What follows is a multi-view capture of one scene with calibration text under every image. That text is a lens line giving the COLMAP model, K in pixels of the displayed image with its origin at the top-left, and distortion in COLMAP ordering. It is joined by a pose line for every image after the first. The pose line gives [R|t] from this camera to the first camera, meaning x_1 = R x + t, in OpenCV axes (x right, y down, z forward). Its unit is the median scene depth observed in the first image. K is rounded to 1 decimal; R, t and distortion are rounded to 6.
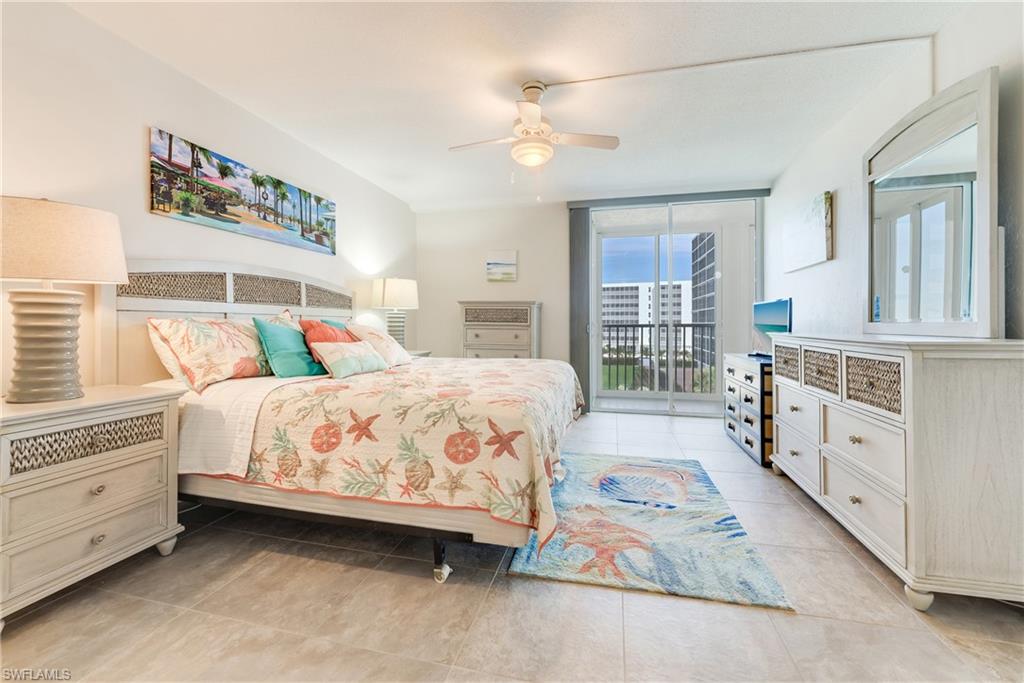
lens RADIAL K [[422.5, 0, 509.2], [0, 422.5, 327.1], [0, 0, 1]] dist [0.003797, -0.001763]
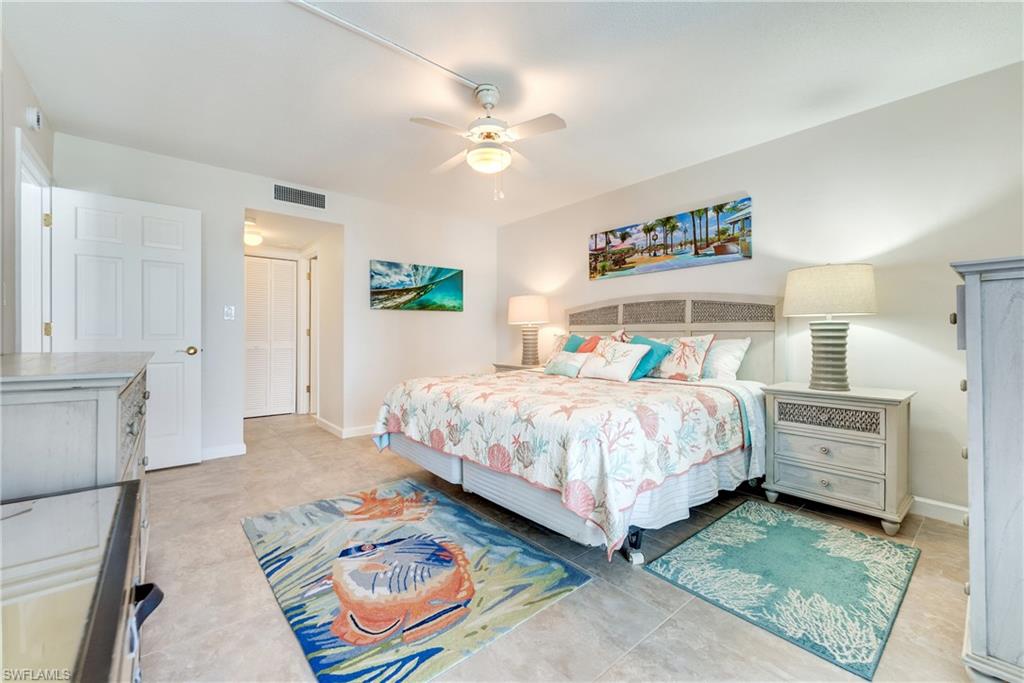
lens RADIAL K [[422.5, 0, 503.7], [0, 422.5, 334.9], [0, 0, 1]] dist [0.003797, -0.001763]
pose [[-0.604574, -0.007141, -0.796517, 0.750486], [-0.014246, 0.999897, 0.001849, -0.017333], [0.796422, 0.012465, -0.604613, 1.520154]]
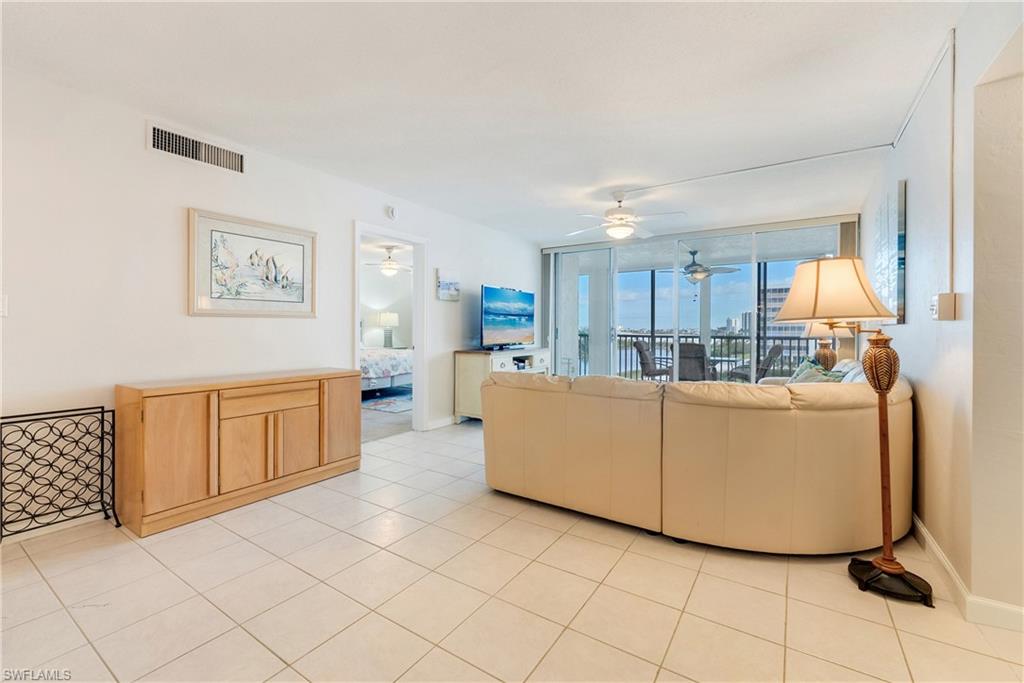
lens RADIAL K [[422.5, 0, 516.0], [0, 422.5, 332.0], [0, 0, 1]] dist [0.003797, -0.001763]
pose [[0.930295, 0.004851, -0.366780, 1.703713], [-0.005608, 0.999984, -0.001000, -0.025527], [0.366769, 0.002987, 0.930307, -1.153496]]
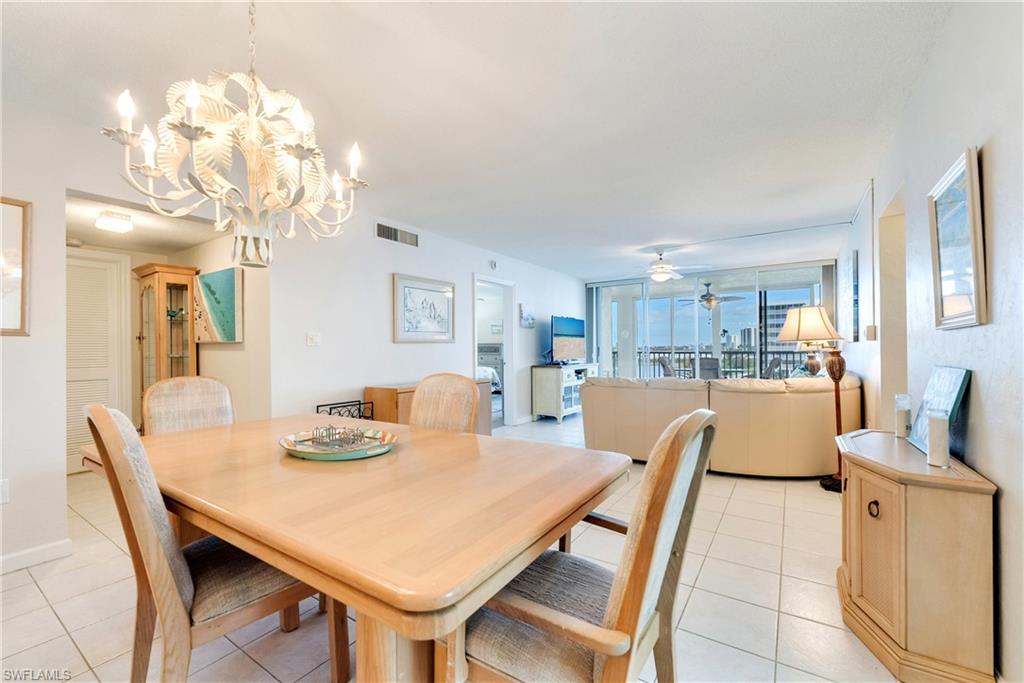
lens RADIAL K [[422.5, 0, 515.3], [0, 422.5, 347.6], [0, 0, 1]] dist [0.003797, -0.001763]
pose [[0.930343, -0.011840, -0.366500, 1.584622], [0.009259, 0.999918, -0.008800, -0.027039], [0.366575, 0.004793, 0.930376, -1.805711]]
